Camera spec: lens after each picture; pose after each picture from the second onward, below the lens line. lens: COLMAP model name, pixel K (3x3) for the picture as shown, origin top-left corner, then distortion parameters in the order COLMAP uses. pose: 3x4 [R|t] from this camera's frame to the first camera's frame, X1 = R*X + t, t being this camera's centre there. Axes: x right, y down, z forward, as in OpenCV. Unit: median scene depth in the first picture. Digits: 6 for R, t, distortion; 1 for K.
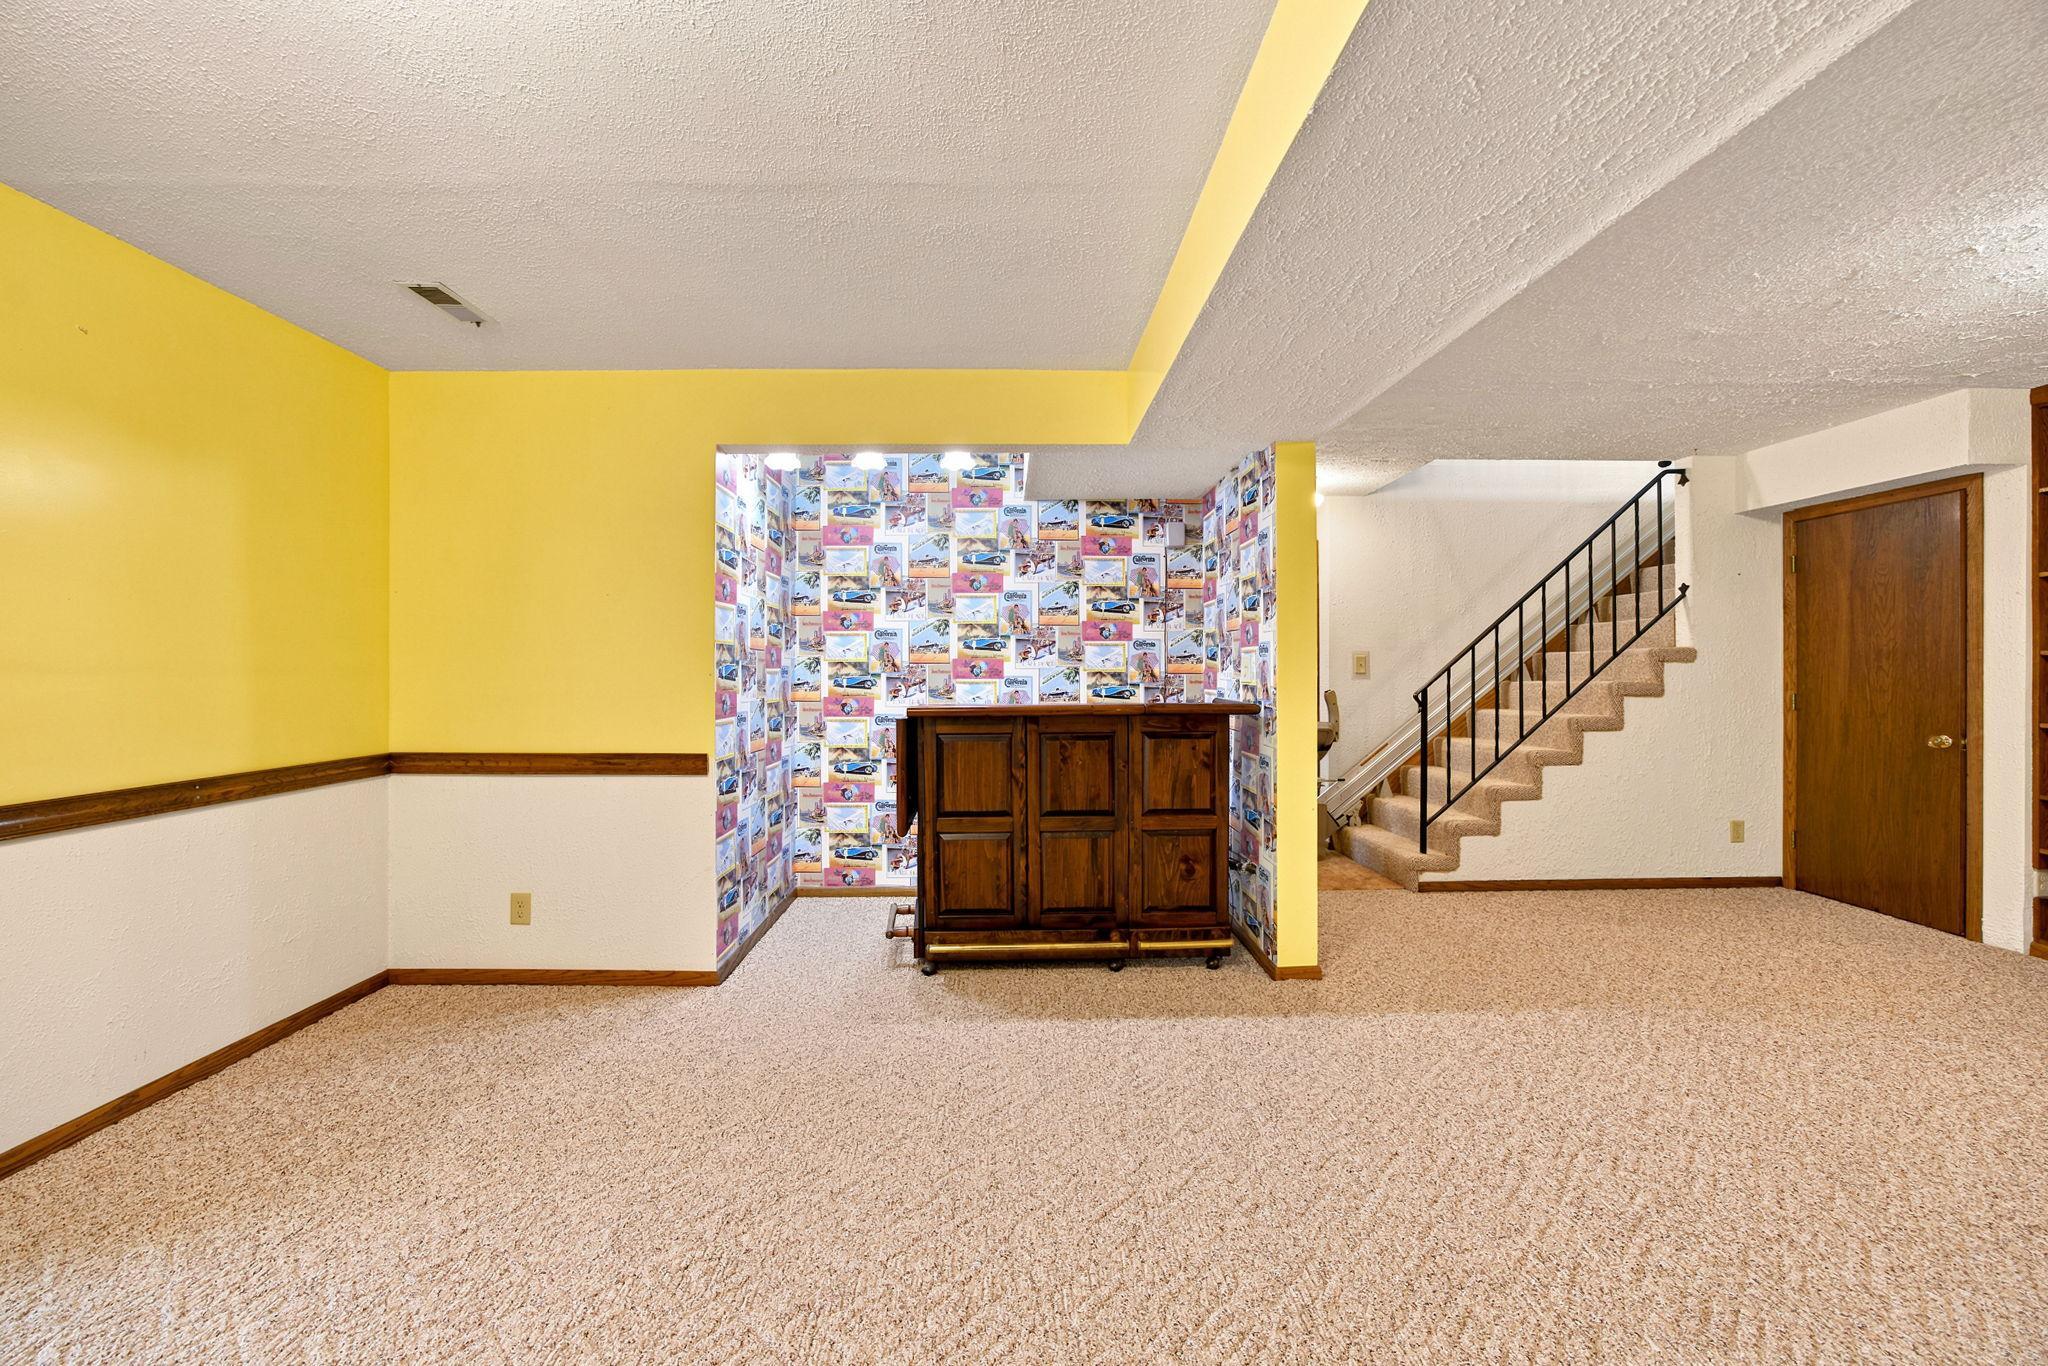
lens RADIAL K [[811.4, 0, 1025.4], [0, 811.4, 668.9], [0, 0, 1]] dist [-0.034528, 0.017253]
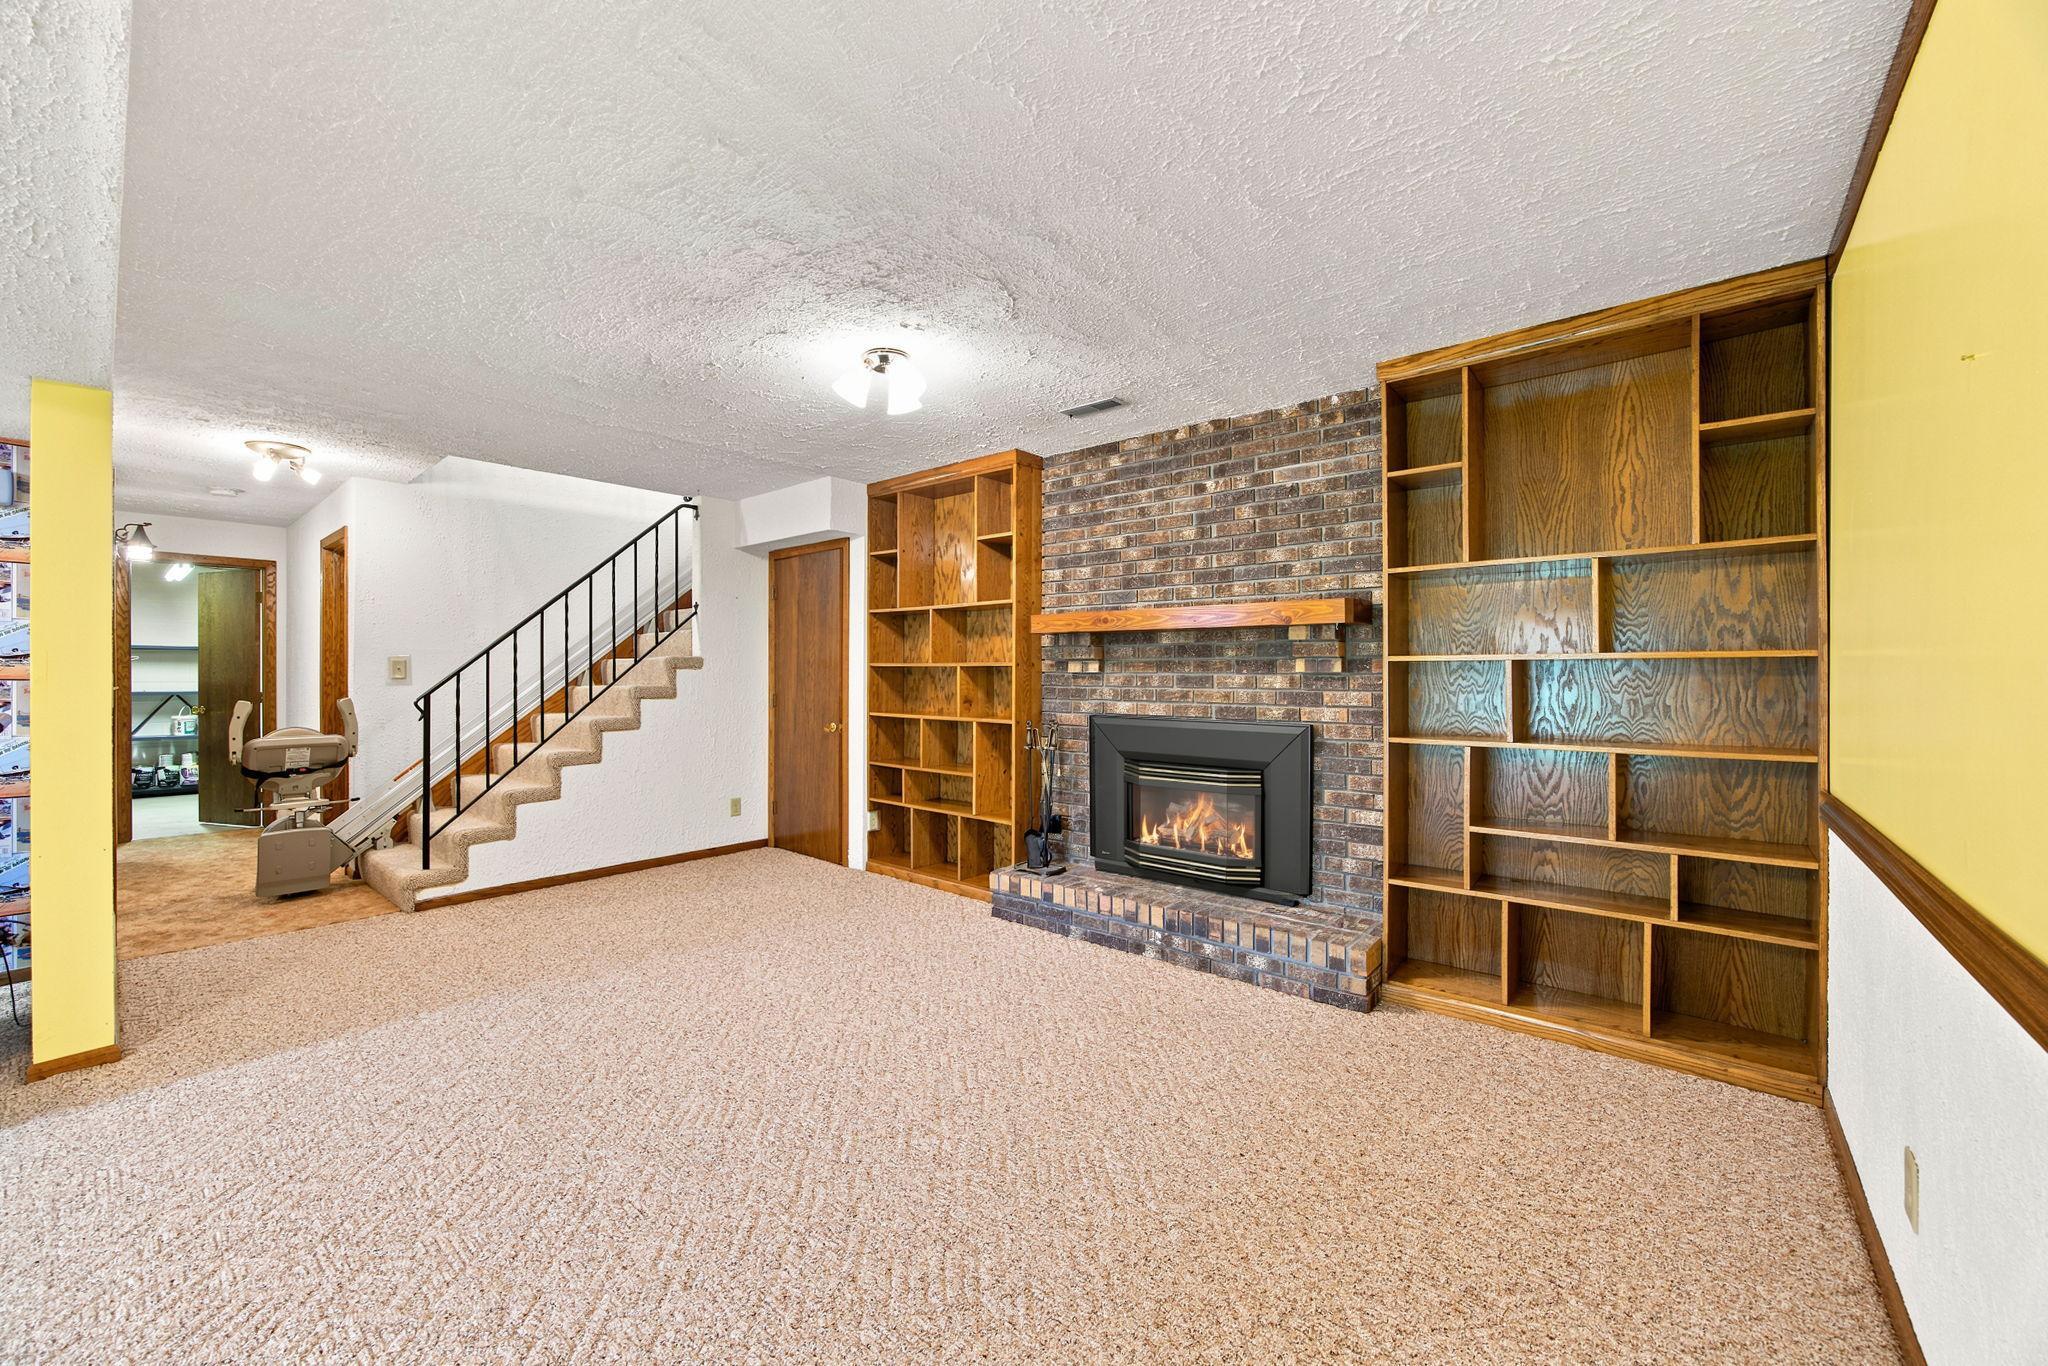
lens RADIAL K [[802.6, 0, 1013.7], [0, 802.6, 673.6], [0, 0, 1]] dist [-0.033562, 0.016532]
pose [[0.664795, 0.003441, 0.747018, 0.264346], [-0.003223, 0.999993, -0.001737, -0.000791], [-0.747019, -0.001253, 0.664802, -0.136605]]
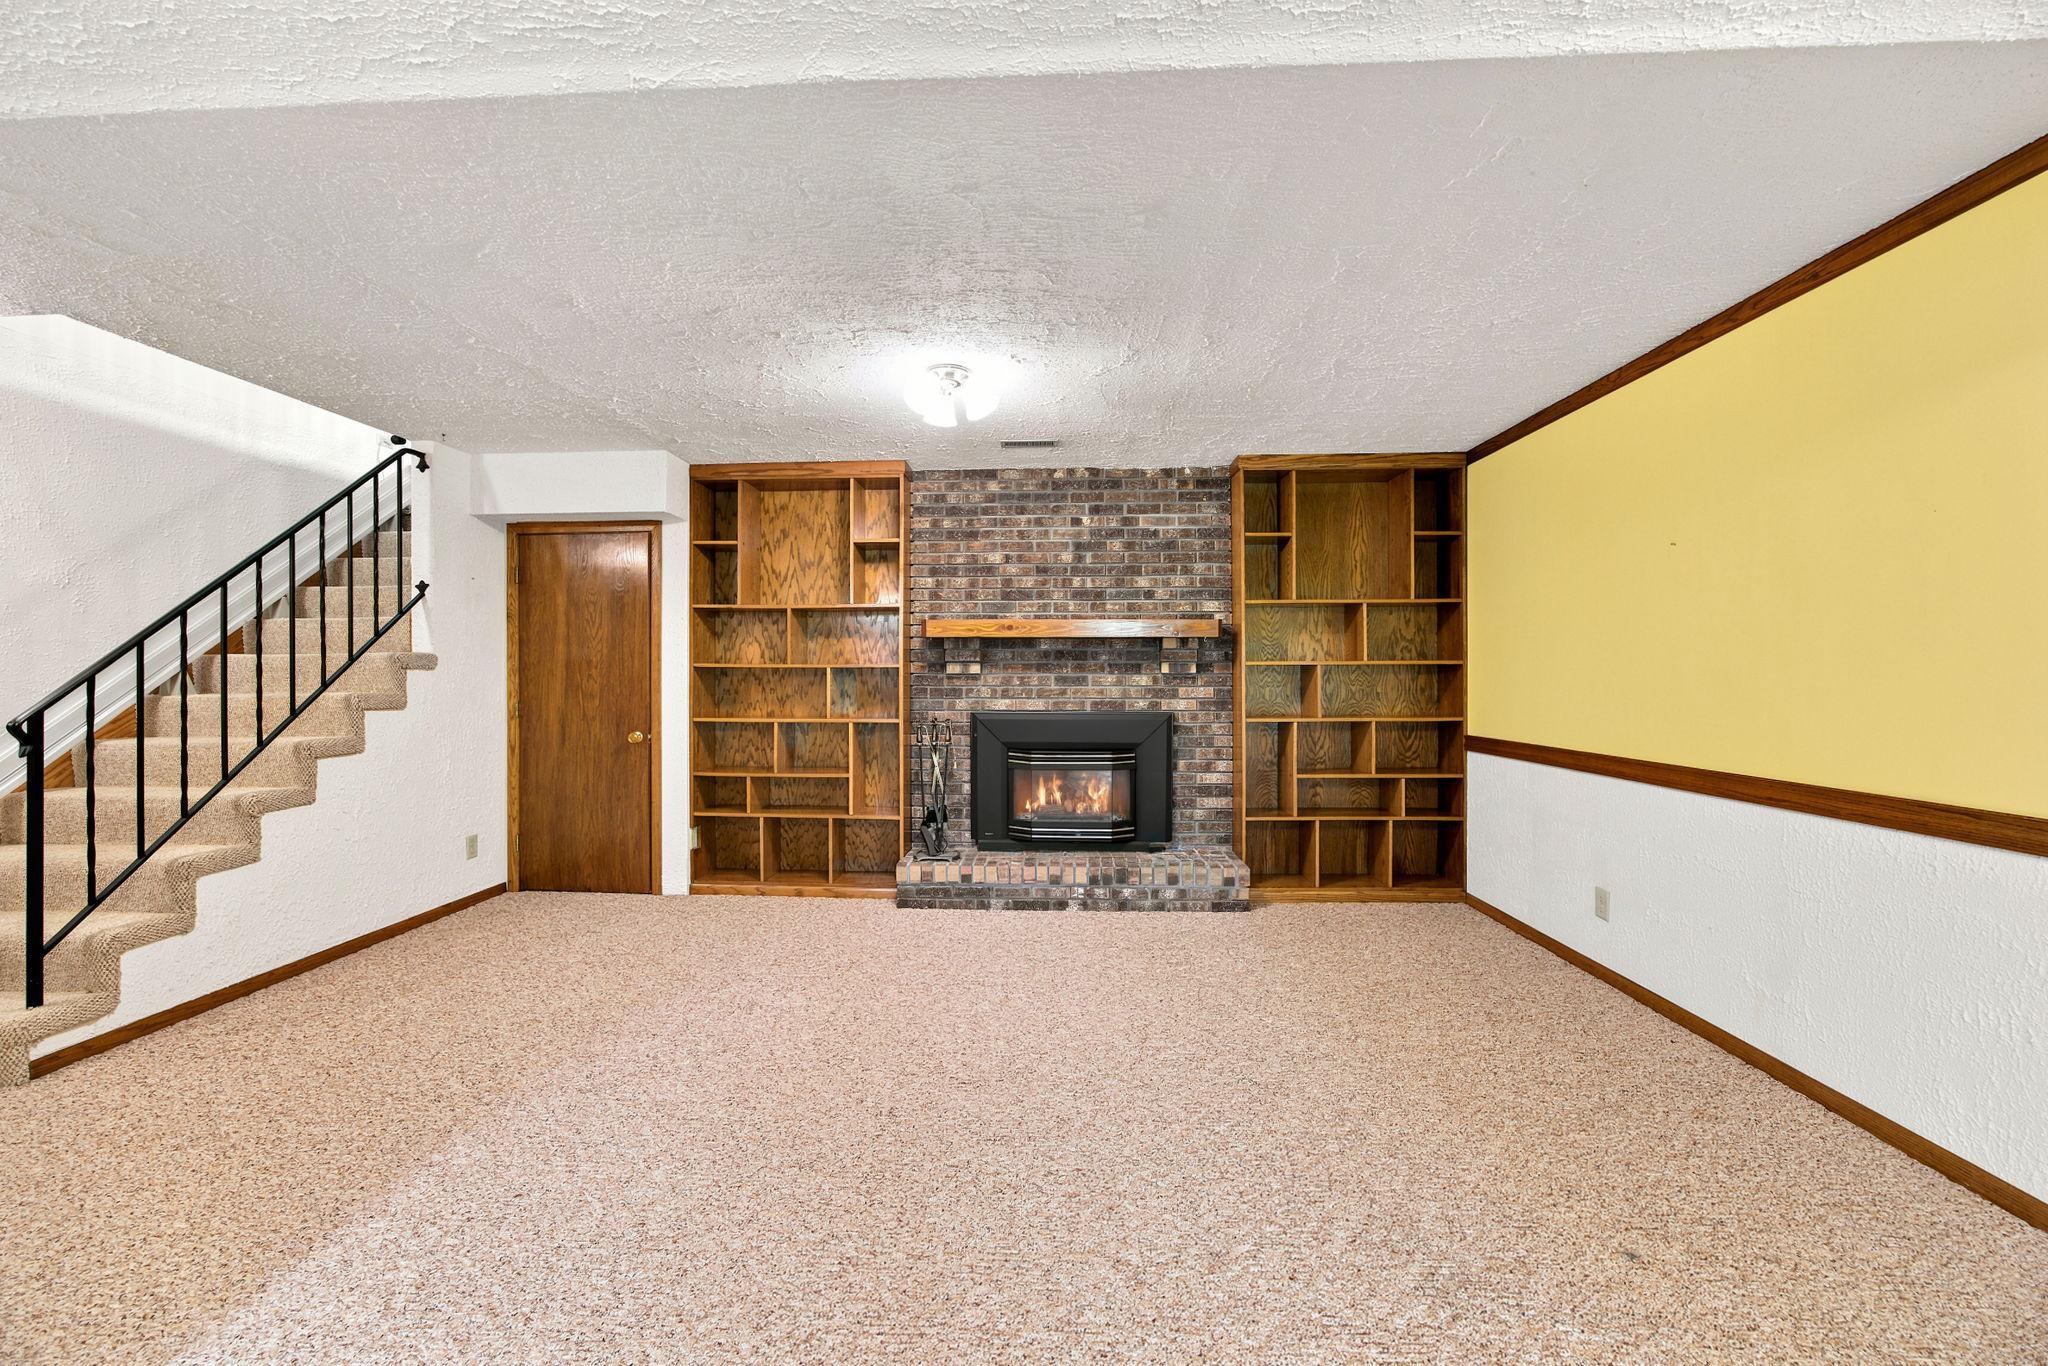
lens RADIAL K [[791.1, 0, 1030.1], [0, 791.1, 676.8], [0, 0, 1]] dist [-0.038688, 0.011099]
pose [[0.068963, -0.001388, 0.997618, 0.008157], [0.001010, 0.999999, 0.001321, -0.000866], [-0.997619, 0.000916, 0.068964, 0.271939]]
